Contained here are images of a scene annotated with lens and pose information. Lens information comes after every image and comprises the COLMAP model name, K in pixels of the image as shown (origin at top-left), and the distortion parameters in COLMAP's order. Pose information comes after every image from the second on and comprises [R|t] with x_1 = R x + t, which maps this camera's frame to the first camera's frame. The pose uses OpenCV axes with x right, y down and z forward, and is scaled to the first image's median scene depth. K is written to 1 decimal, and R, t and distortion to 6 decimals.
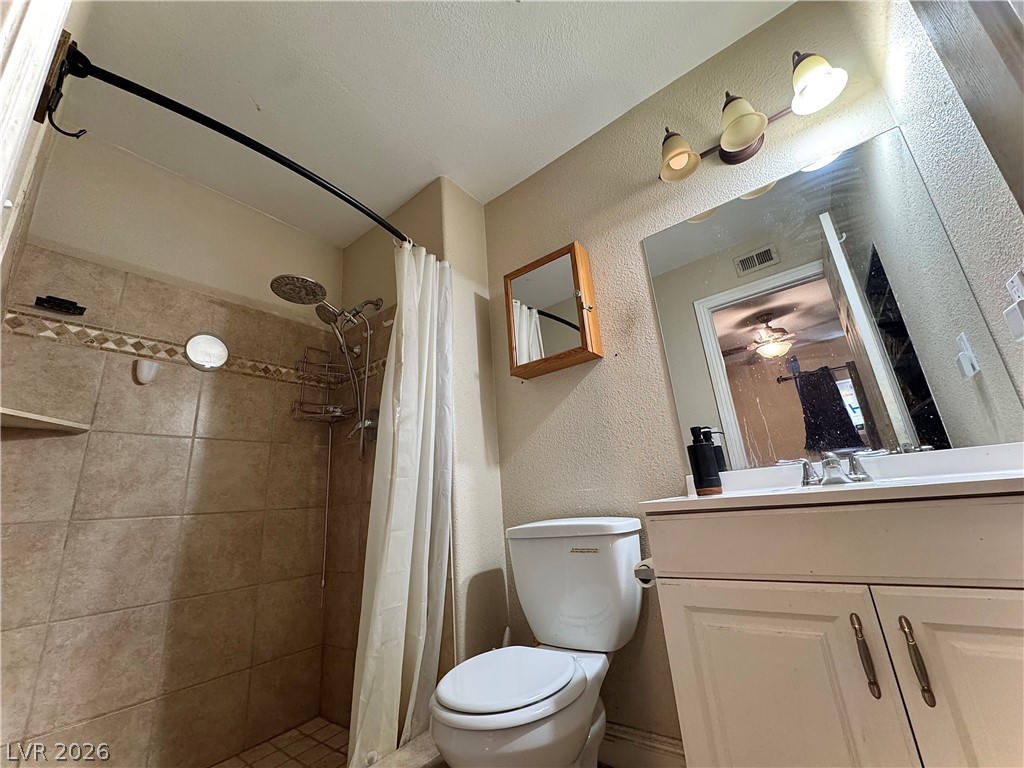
lens RADIAL K [[407.3, 0, 512.0], [0, 407.3, 384.0], [0, 0, 1]] dist [-0.002550, -0.000527]
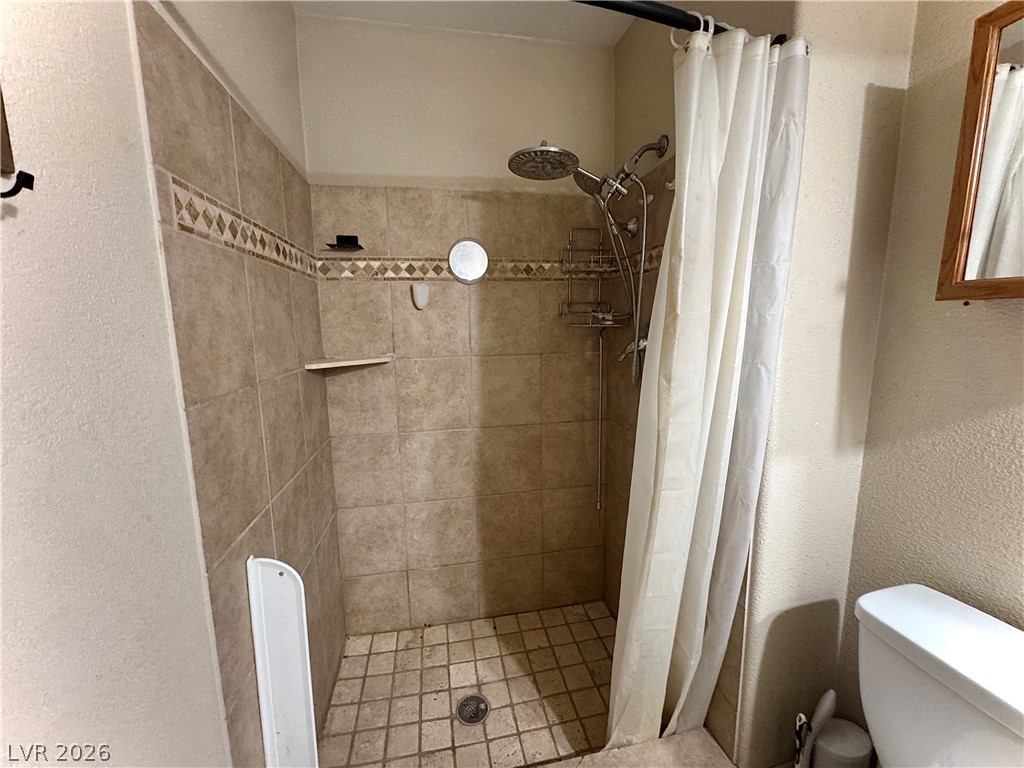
lens RADIAL K [[407.3, 0, 512.0], [0, 407.3, 384.0], [0, 0, 1]] dist [-0.002550, -0.000527]
pose [[0.752845, 0.160101, -0.638429, -0.057885], [0.148208, 0.903822, 0.401424, -0.196025], [0.641294, -0.396830, 0.656709, 0.386399]]
